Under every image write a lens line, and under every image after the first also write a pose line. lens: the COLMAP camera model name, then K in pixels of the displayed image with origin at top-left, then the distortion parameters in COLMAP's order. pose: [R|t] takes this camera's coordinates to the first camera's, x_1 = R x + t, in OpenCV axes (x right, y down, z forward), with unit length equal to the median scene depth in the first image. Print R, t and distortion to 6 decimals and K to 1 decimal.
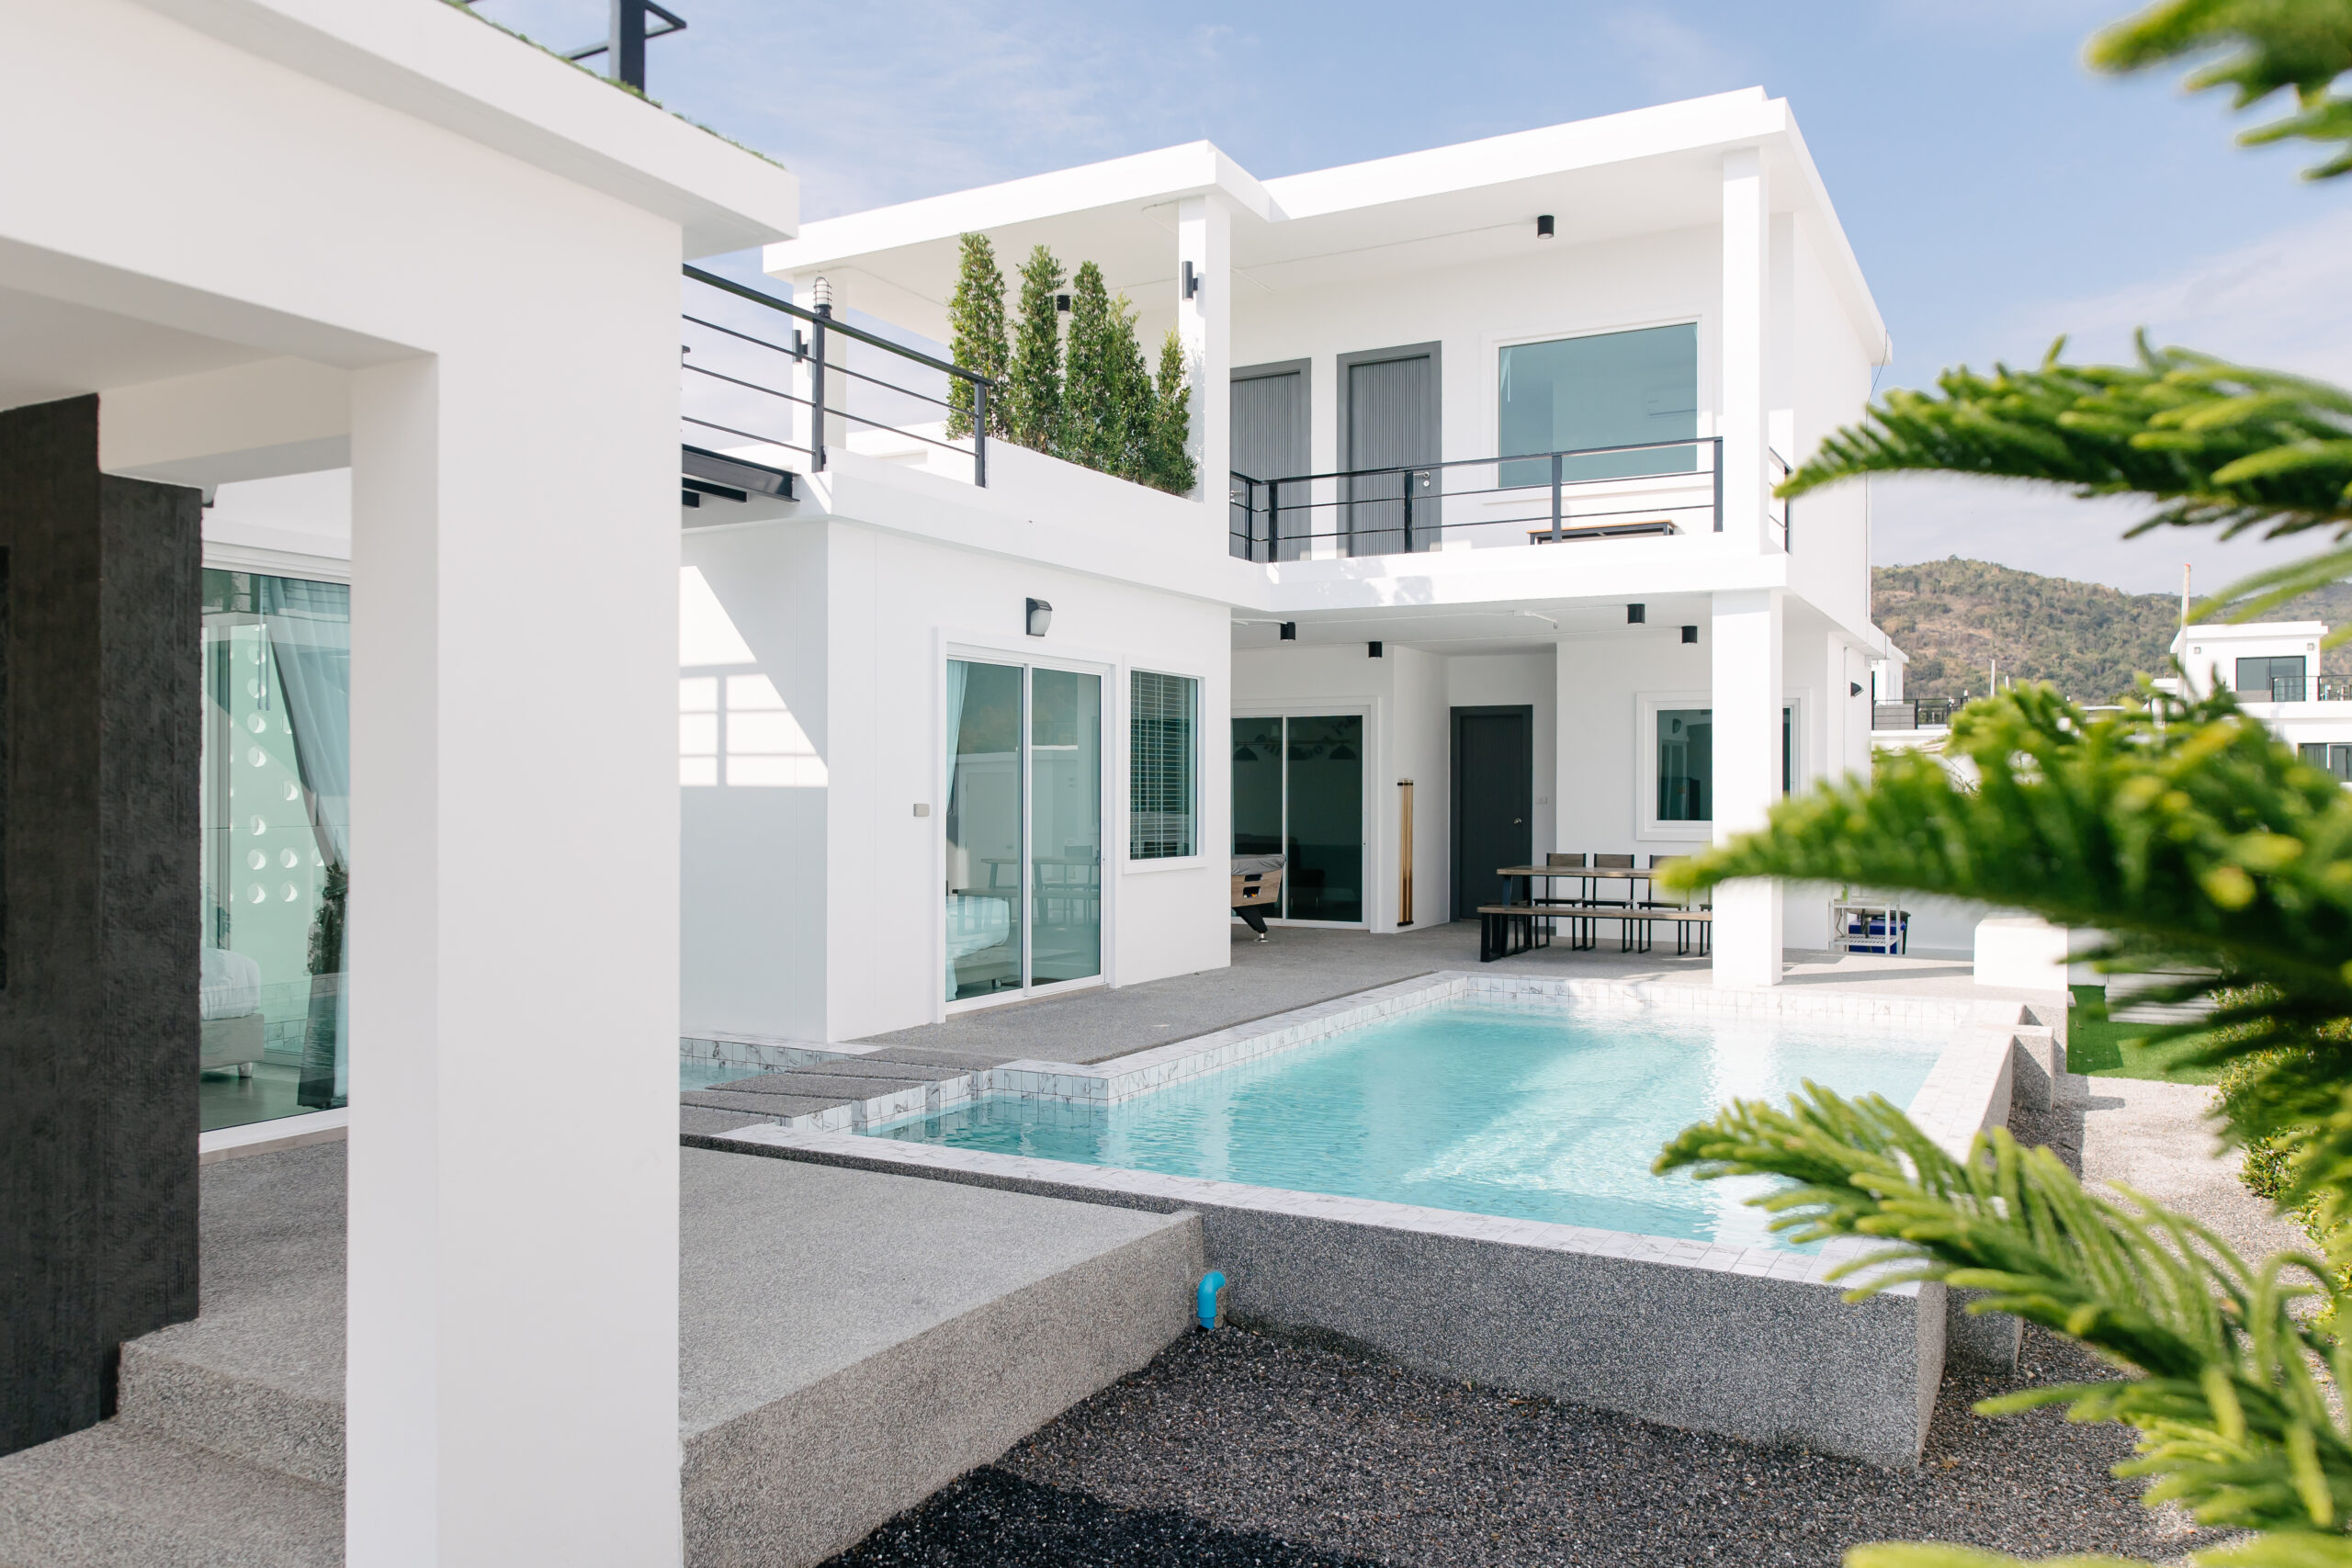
lens RADIAL K [[1673.5, 0, 1176.0], [0, 1673.5, 784.0], [0, 0, 1]] dist [-0.001620, -0.001876]
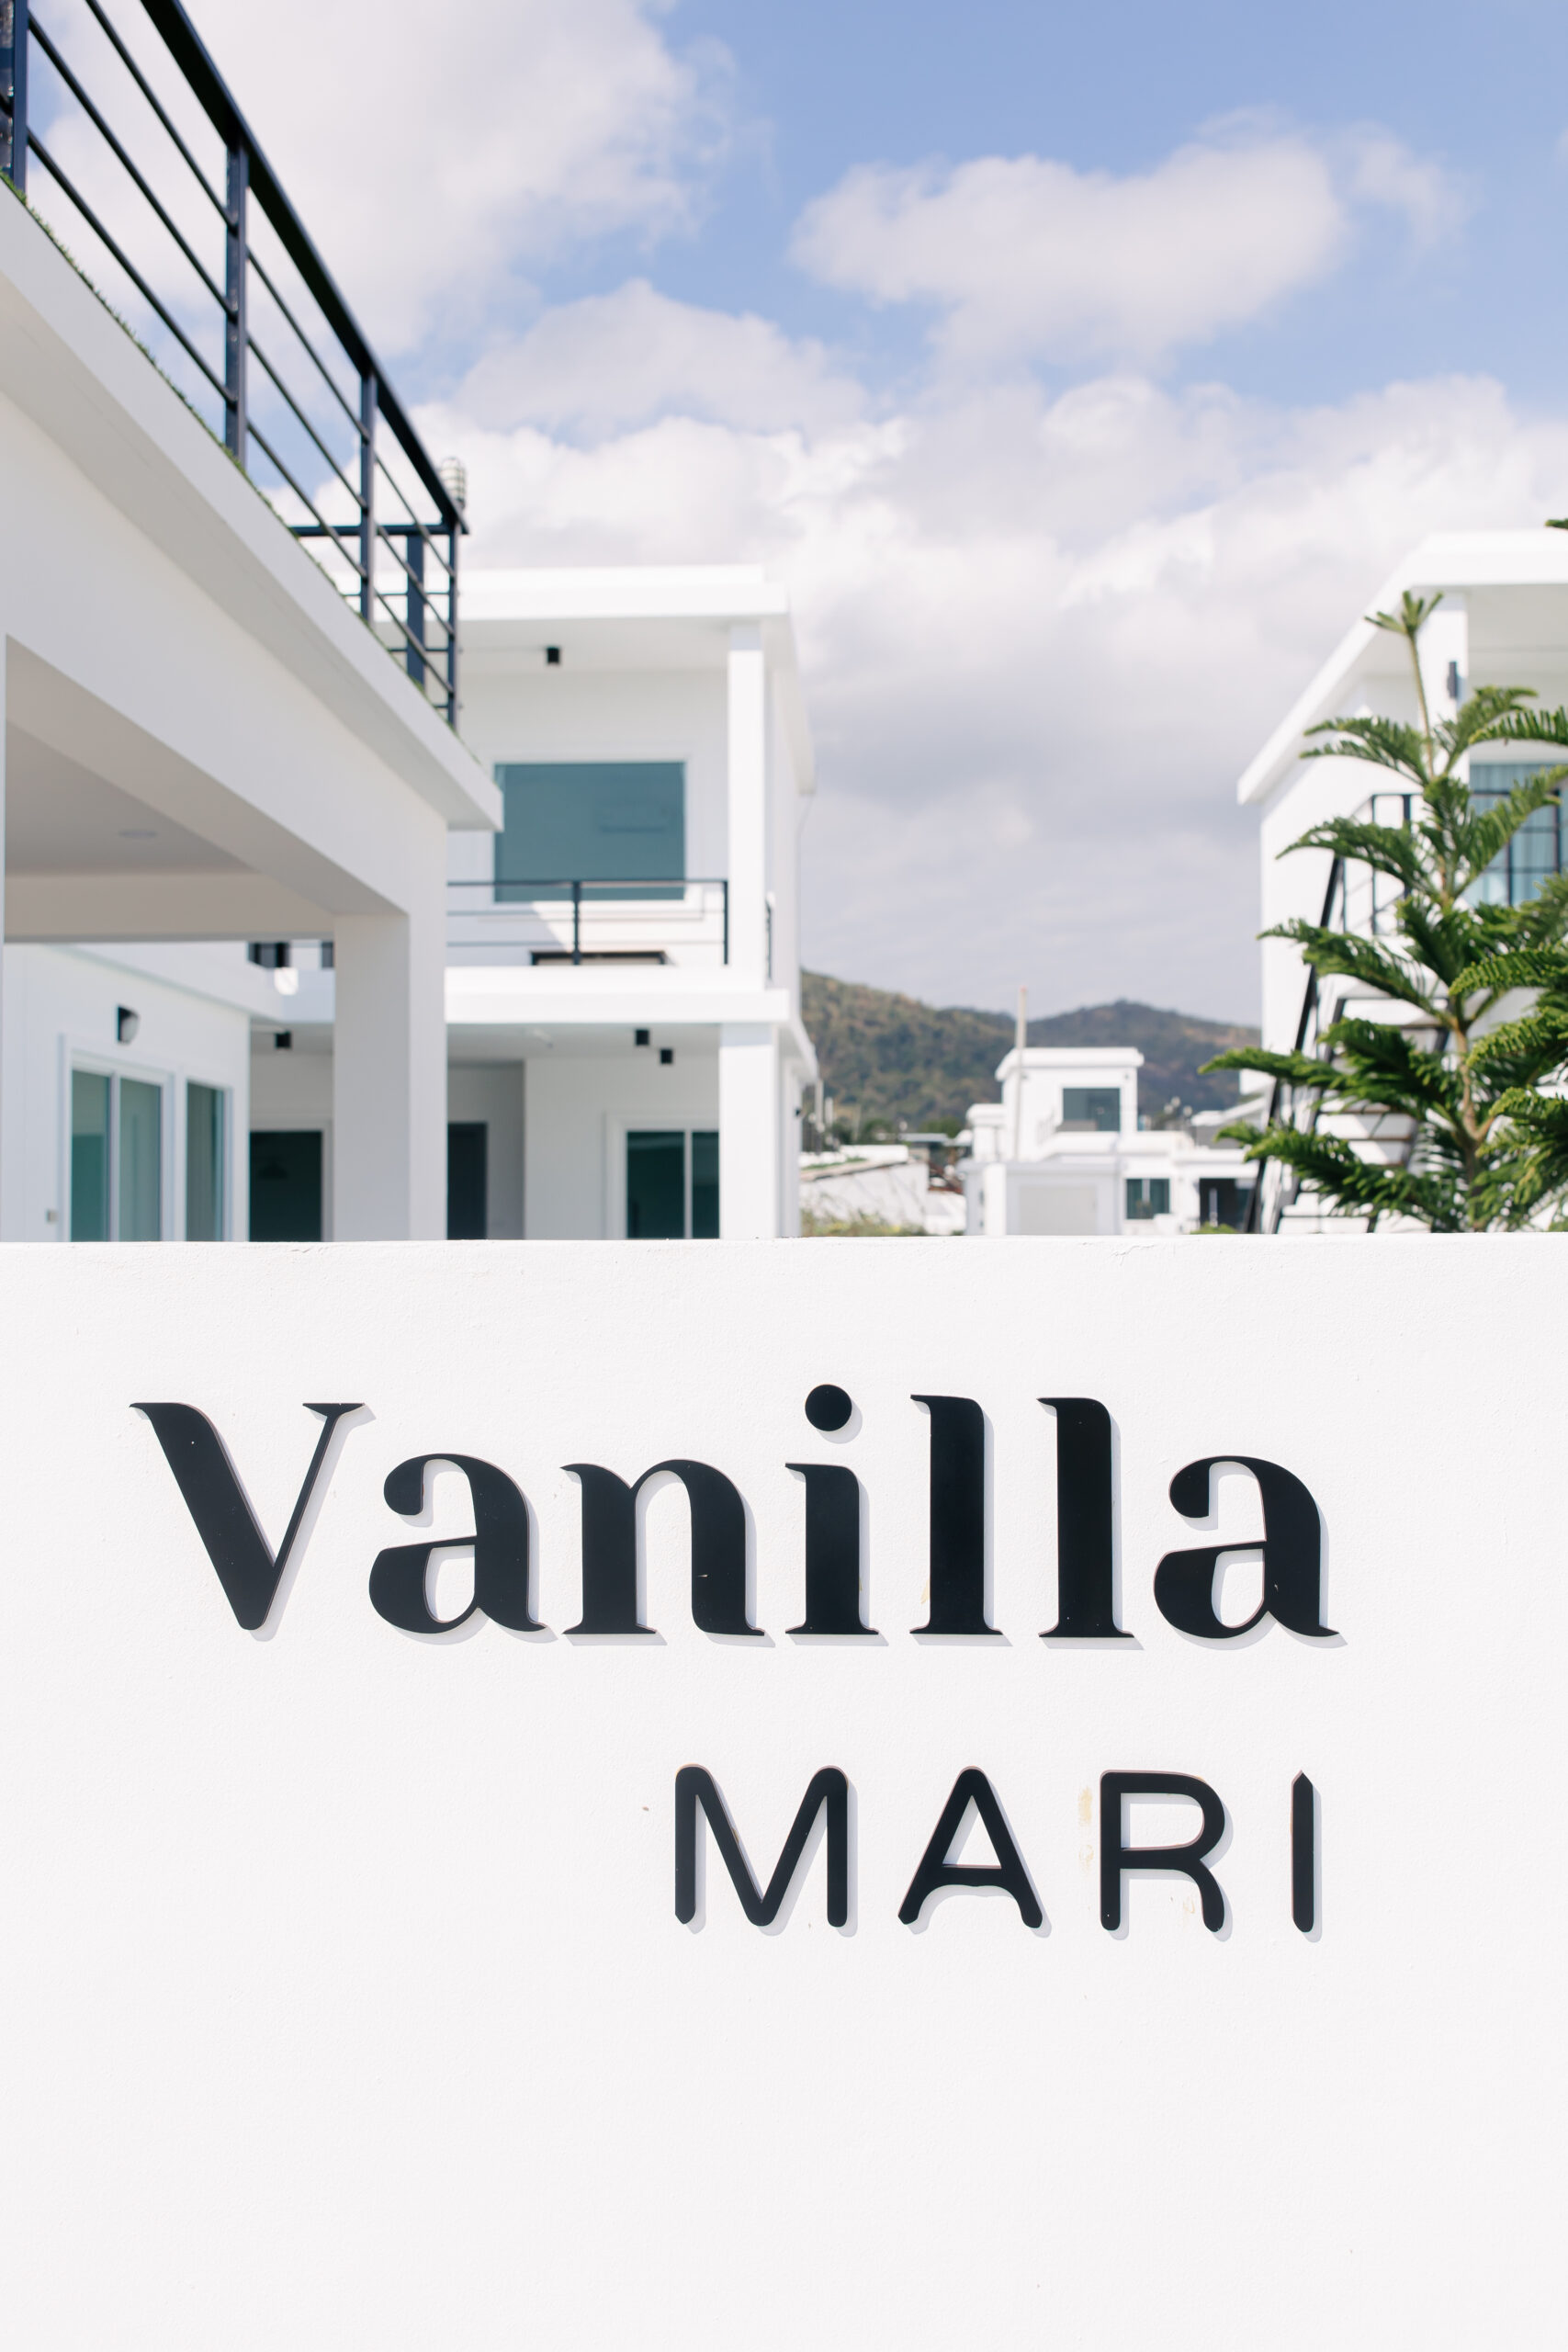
lens RADIAL K [[2309.4, 0, 784.0], [0, 2309.4, 1176.0], [0, 0, 1]] dist [0.004971, 0.000799]
pose [[0.895340, 0.010388, 0.445263, -0.292677], [-0.000132, 0.999734, -0.023058, 0.017942], [-0.445384, 0.020586, 0.895103, -0.338515]]
